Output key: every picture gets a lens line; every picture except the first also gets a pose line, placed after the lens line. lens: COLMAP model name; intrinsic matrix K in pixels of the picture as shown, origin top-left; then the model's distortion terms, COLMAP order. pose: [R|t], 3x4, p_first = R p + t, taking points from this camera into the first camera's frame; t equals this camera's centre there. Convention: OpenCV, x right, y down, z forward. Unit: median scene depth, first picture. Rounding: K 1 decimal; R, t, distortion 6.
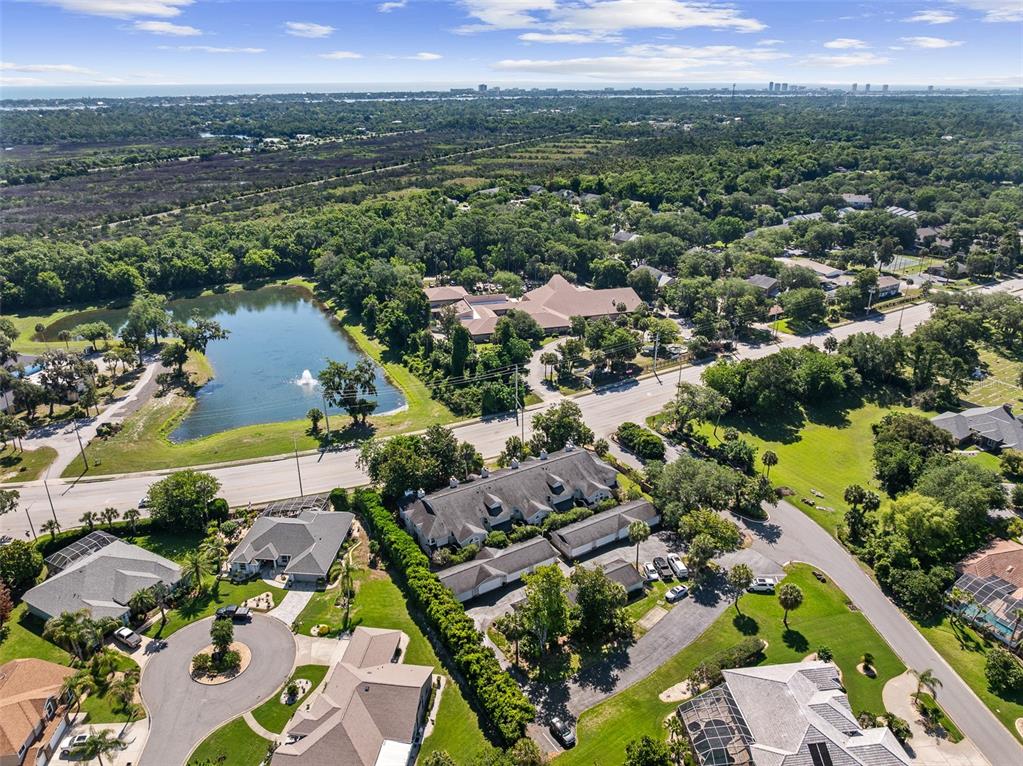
lens RADIAL K [[721.9, 0, 508.0], [0, 721.9, 390.7], [0, 0, 1]] dist [-0.044685, 0.008391]
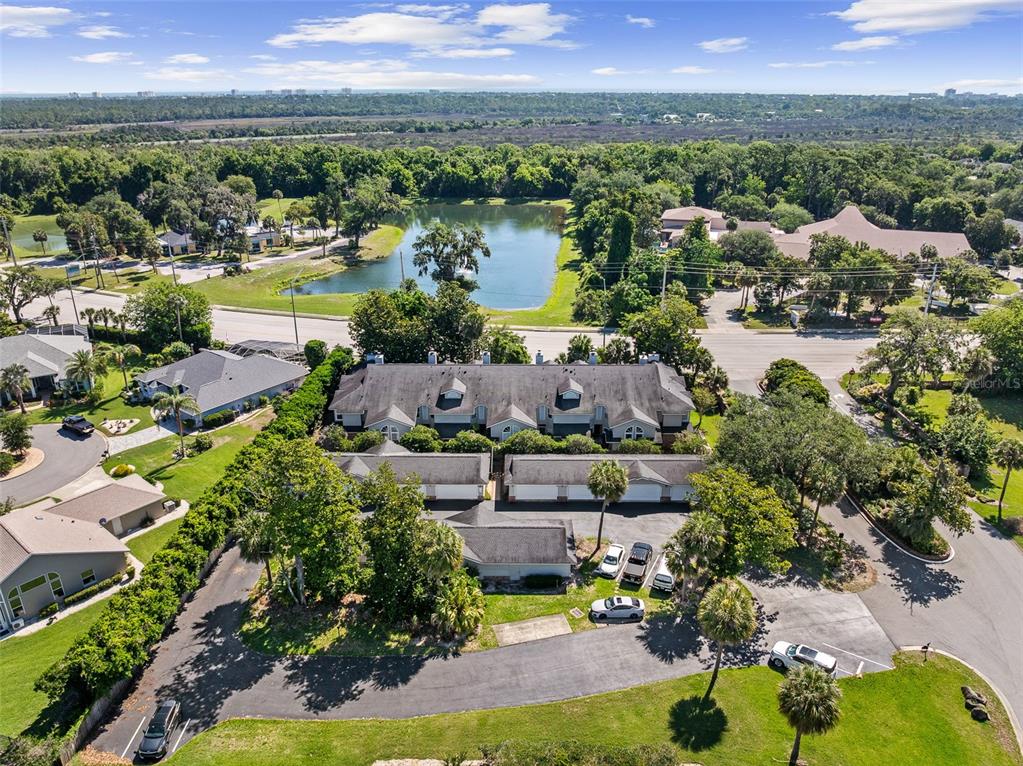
lens RADIAL K [[721.9, 0, 512.2], [0, 721.9, 381.0], [0, 0, 1]] dist [-0.044685, 0.008391]
pose [[0.844009, 0.200785, -0.497327, 0.303450], [-0.211992, 0.976661, 0.034536, 0.099333], [0.492654, 0.076280, 0.866876, 0.409688]]
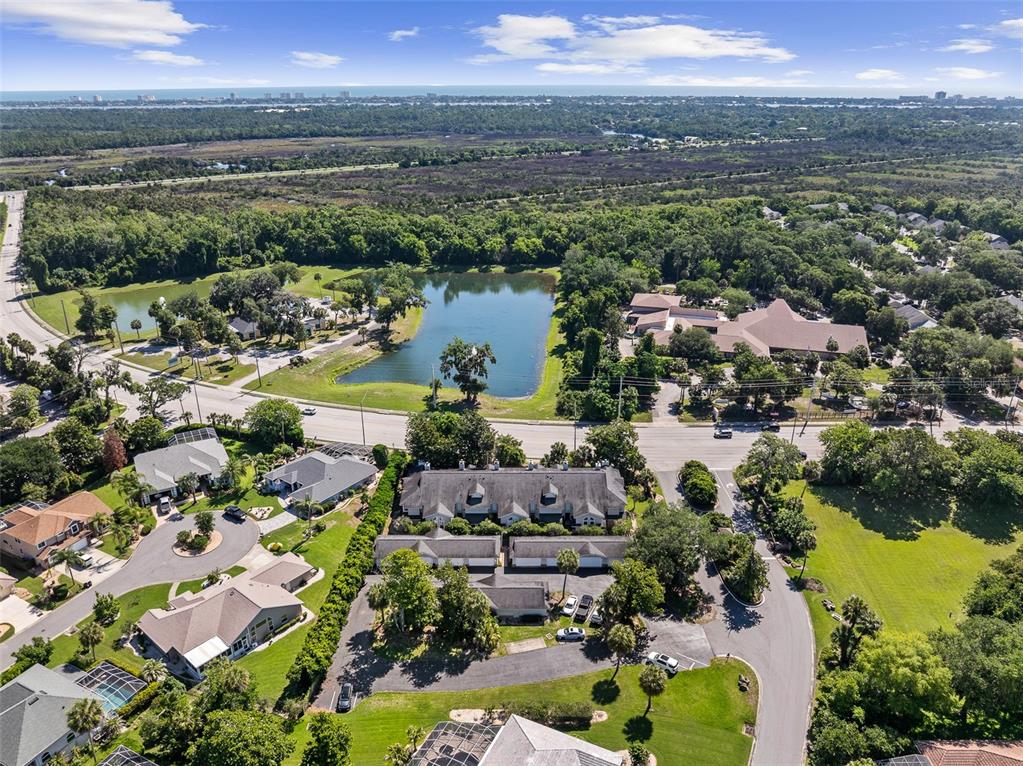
lens RADIAL K [[721.9, 0, 512.1], [0, 721.9, 383.2], [0, 0, 1]] dist [-0.044685, 0.008391]
pose [[0.846518, 0.203111, -0.492090, 0.439928], [-0.209273, 0.976902, 0.043216, -0.047218], [0.489501, 0.066398, 0.869471, 0.102538]]
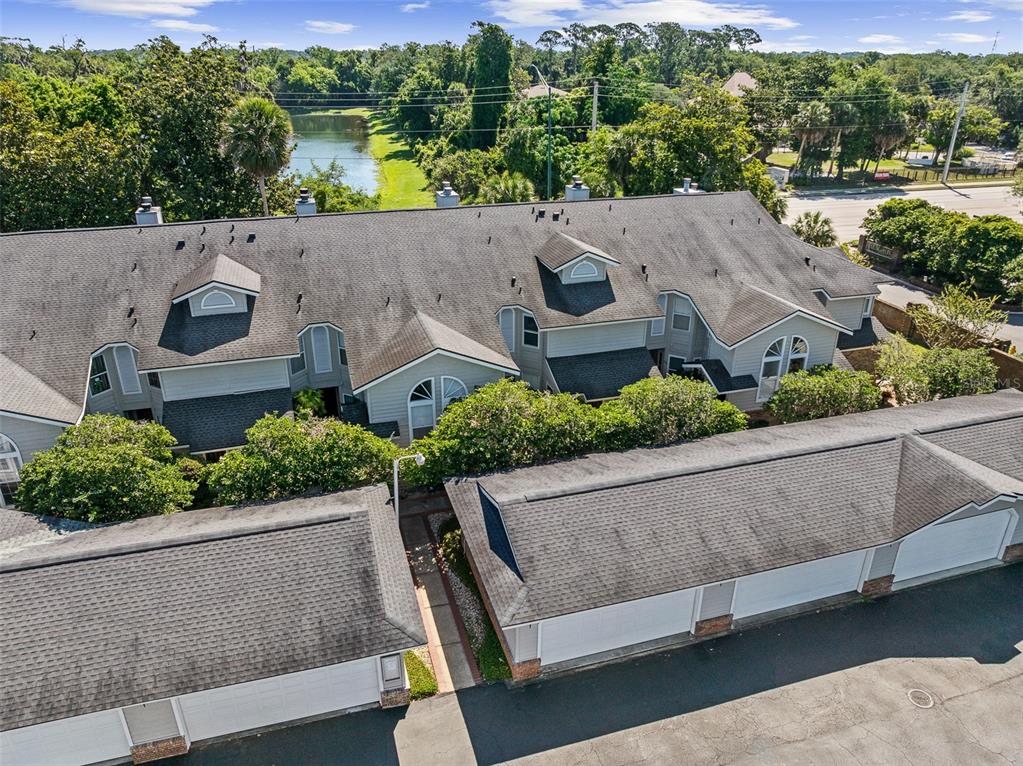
lens RADIAL K [[721.9, 0, 509.0], [0, 721.9, 378.1], [0, 0, 1]] dist [-0.044685, 0.008391]
pose [[0.964533, 0.110096, -0.239906, 0.093497], [-0.106738, 0.993921, 0.026989, 0.145283], [0.241419, -0.000424, 0.970421, 0.730881]]
